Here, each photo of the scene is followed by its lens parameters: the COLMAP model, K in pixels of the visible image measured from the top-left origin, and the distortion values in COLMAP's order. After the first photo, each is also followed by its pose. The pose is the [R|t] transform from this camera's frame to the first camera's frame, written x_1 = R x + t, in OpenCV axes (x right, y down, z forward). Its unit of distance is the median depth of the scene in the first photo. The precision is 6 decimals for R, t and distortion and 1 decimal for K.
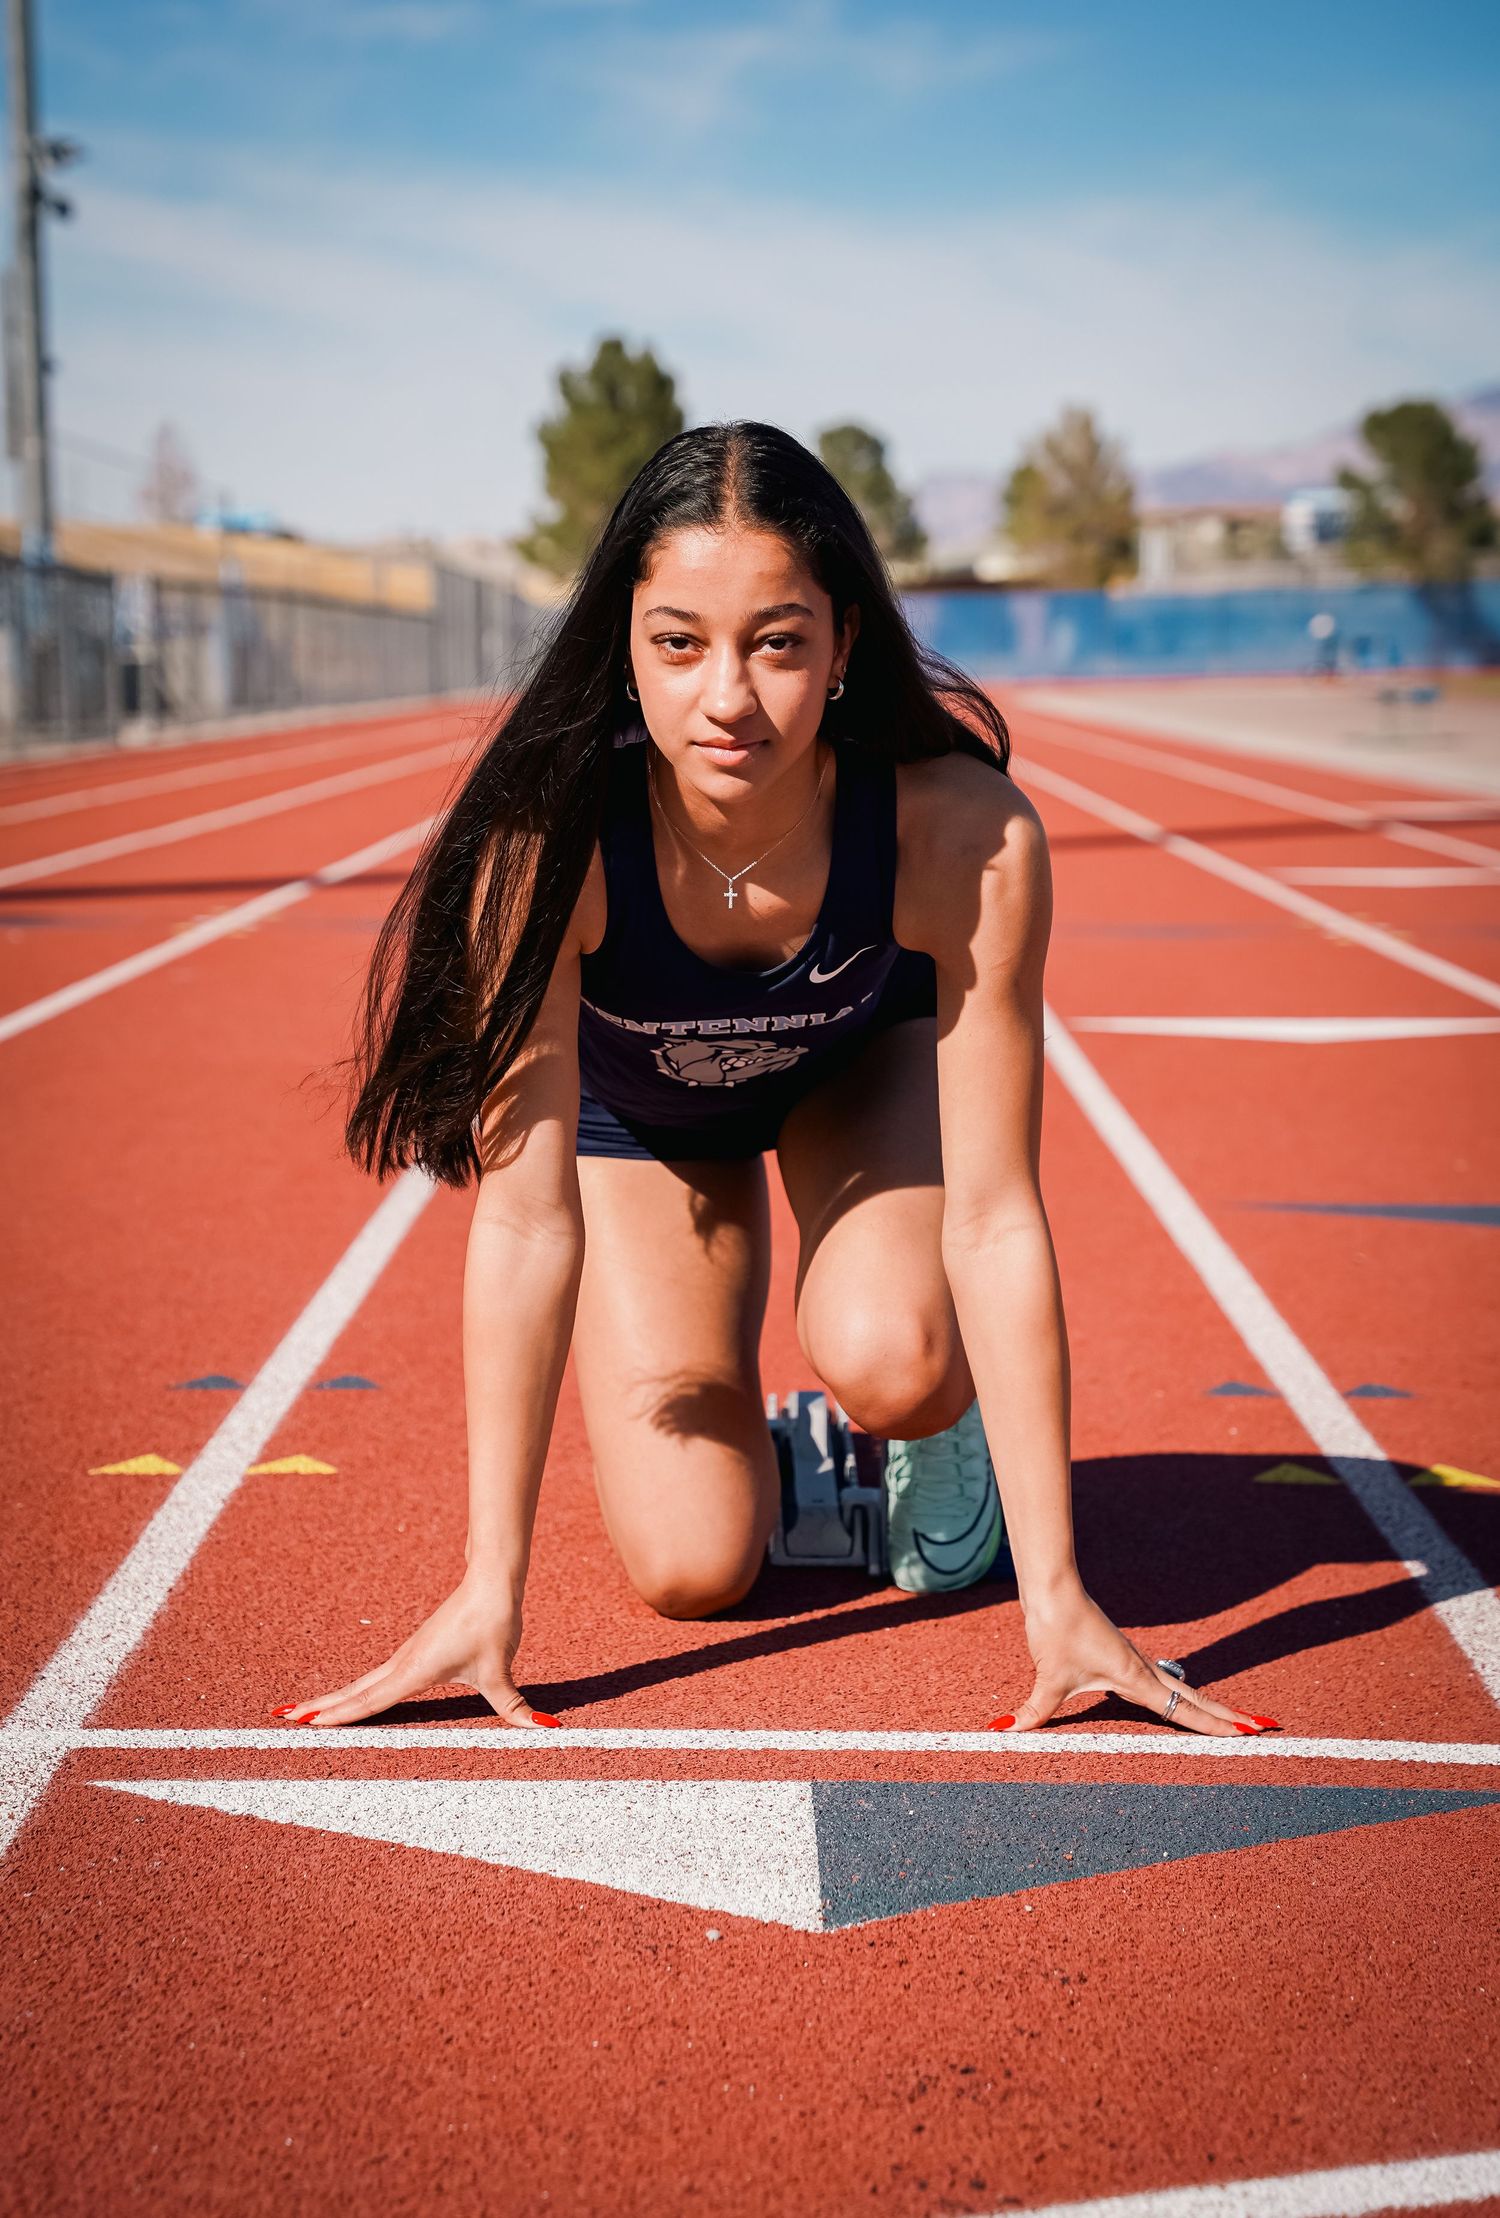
lens RADIAL K [[4497.6, 0, 741.4], [0, 4497.6, 1110.8], [0, 0, 1]] dist [0.226889, 0.000000]
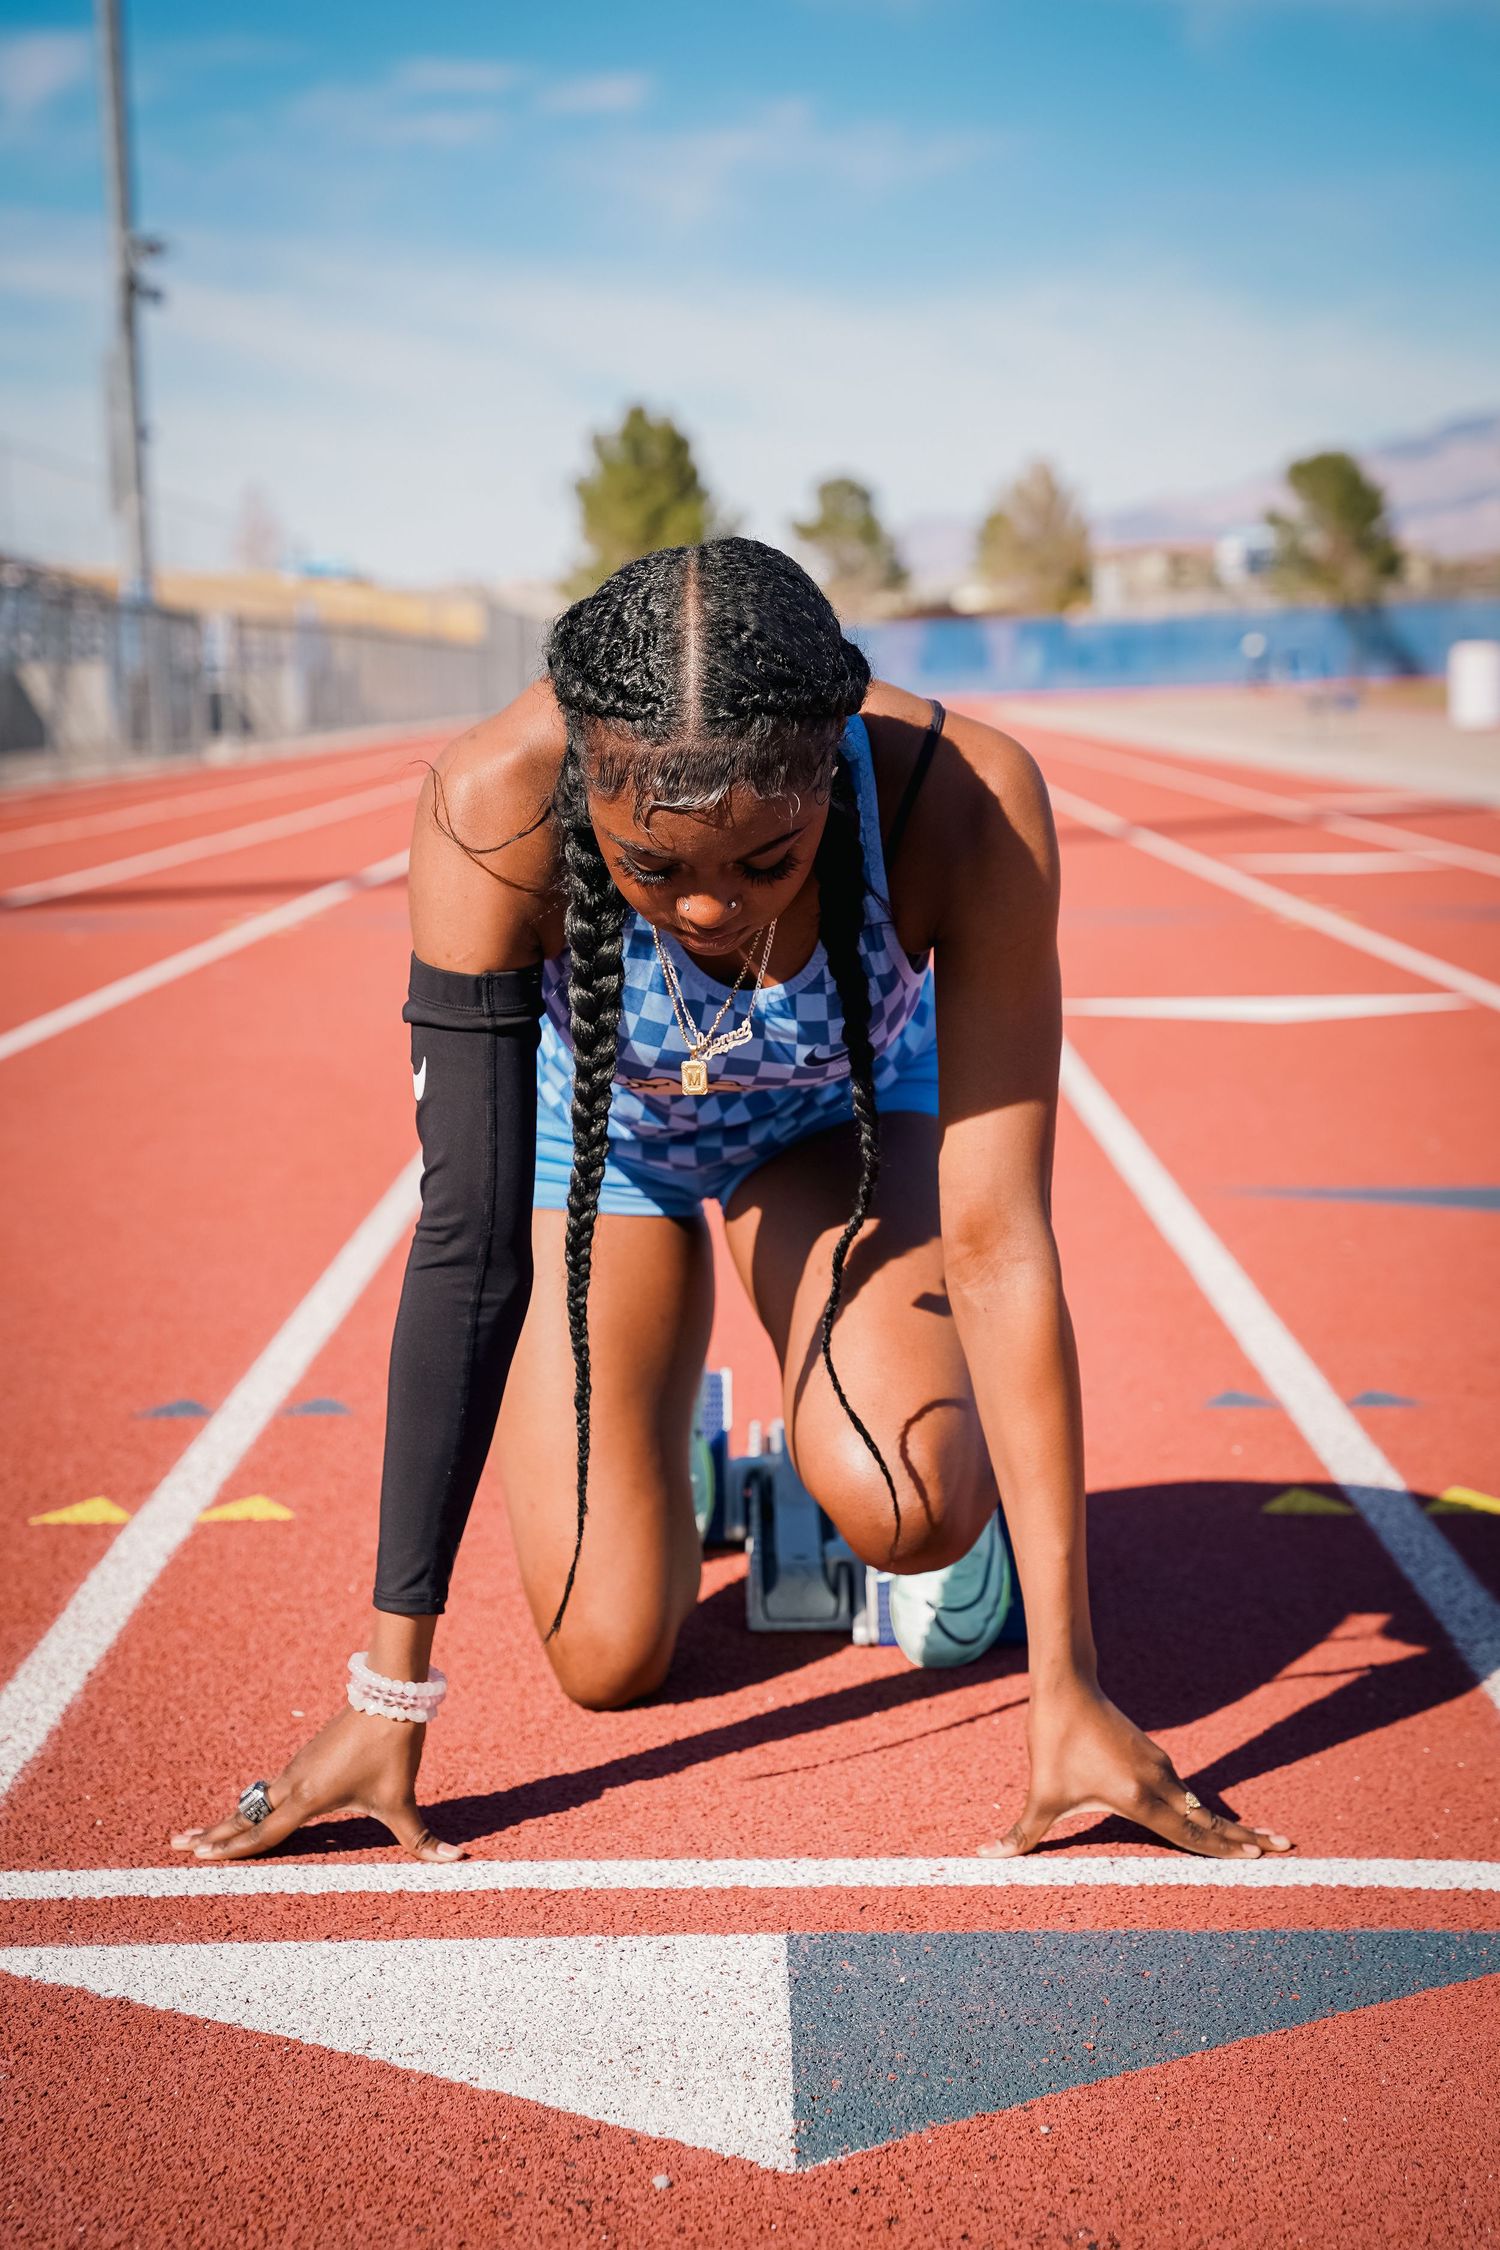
lens RADIAL K [[3816.2, 0, 803.5], [0, 3816.2, 1107.2], [0, 0, 1]] dist [0.171490, 0.000000]
pose [[0.999826, -0.015279, 0.010696, 0.012518], [0.015165, 0.999827, 0.010737, -0.016165], [-0.010858, -0.010573, 0.999885, 0.253522]]
